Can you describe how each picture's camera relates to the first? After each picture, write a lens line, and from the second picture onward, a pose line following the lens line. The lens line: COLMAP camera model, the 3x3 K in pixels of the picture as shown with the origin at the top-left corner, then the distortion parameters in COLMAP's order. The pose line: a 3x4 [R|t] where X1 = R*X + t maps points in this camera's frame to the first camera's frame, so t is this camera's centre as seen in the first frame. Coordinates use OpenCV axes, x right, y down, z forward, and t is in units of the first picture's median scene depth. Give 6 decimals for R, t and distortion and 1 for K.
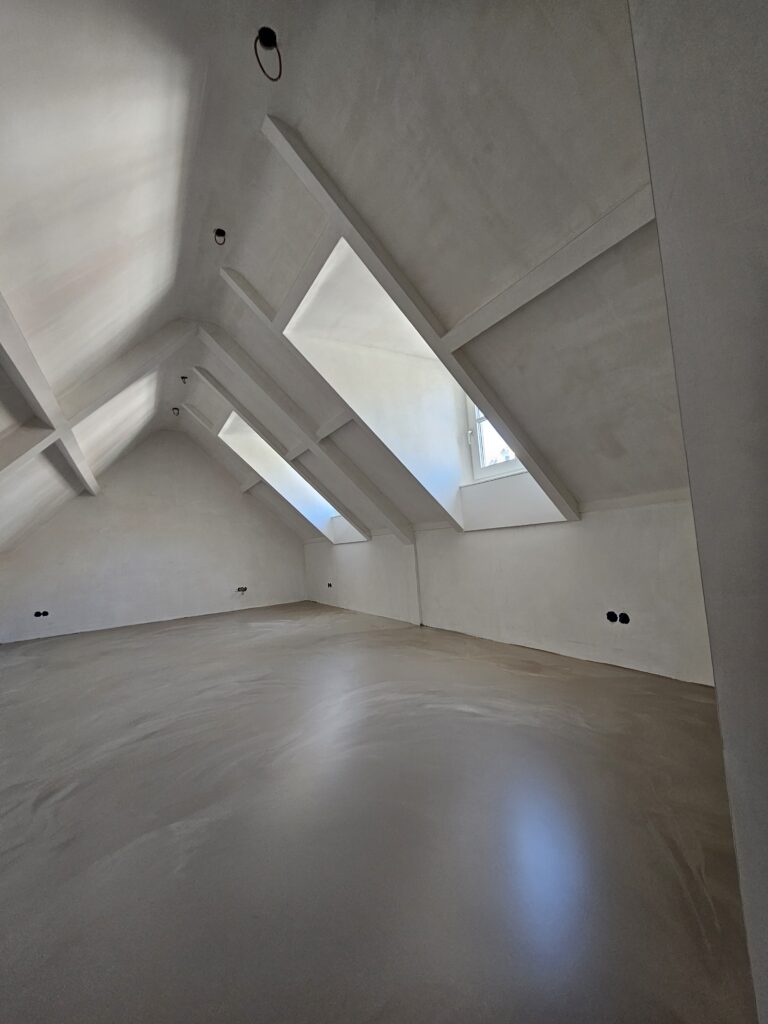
lens RADIAL K [[424.9, 0, 388.3], [0, 424.9, 513.9], [0, 0, 1]] dist [0.001026, 0.000054]
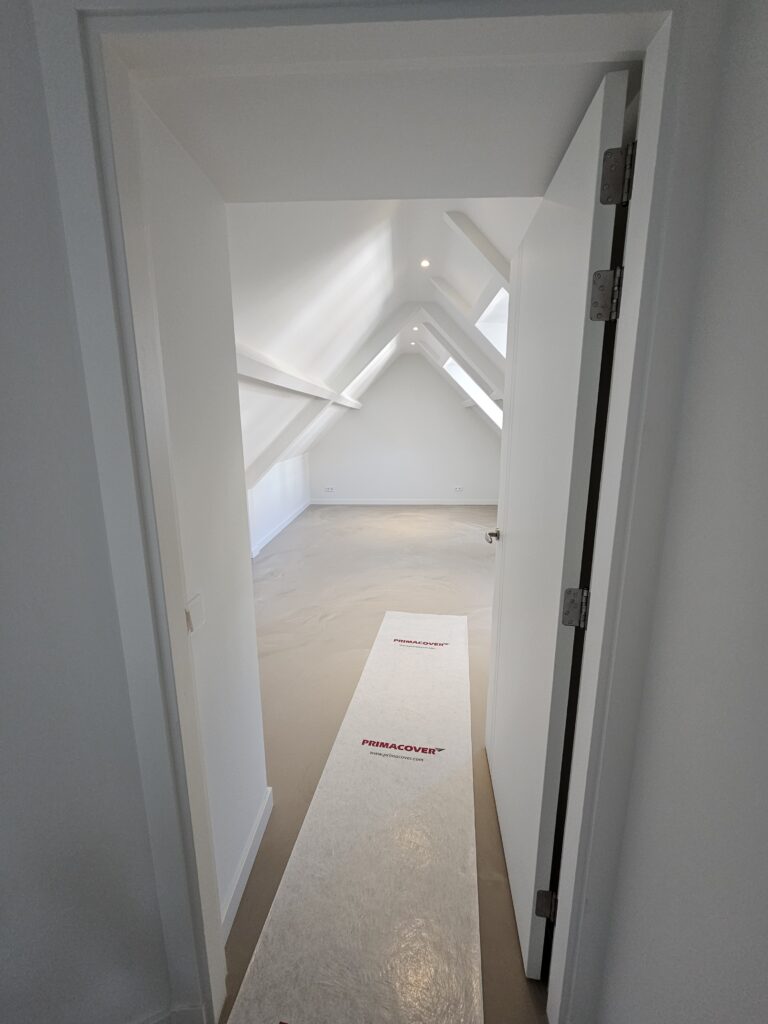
lens RADIAL K [[424.9, 0, 388.3], [0, 424.9, 513.9], [0, 0, 1]] dist [0.001026, 0.000054]
pose [[0.846531, 0.183445, -0.499733, 0.249719], [-0.028747, 0.953132, 0.301186, -0.268304], [0.531563, -0.240597, 0.812129, -0.251999]]
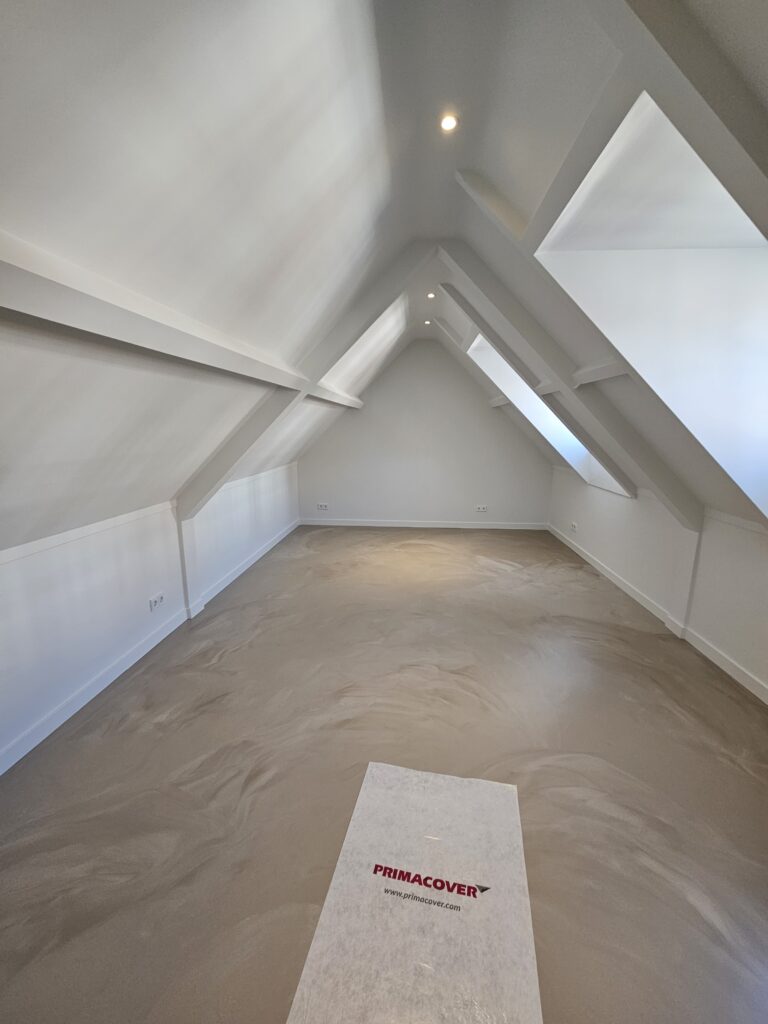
lens RADIAL K [[424.9, 0, 388.3], [0, 424.9, 513.9], [0, 0, 1]] dist [0.001026, 0.000054]
pose [[0.826230, 0.192854, -0.529293, 0.003979], [-0.033846, 0.954871, 0.295085, -0.218594], [0.562315, -0.225894, 0.795471, 0.218945]]
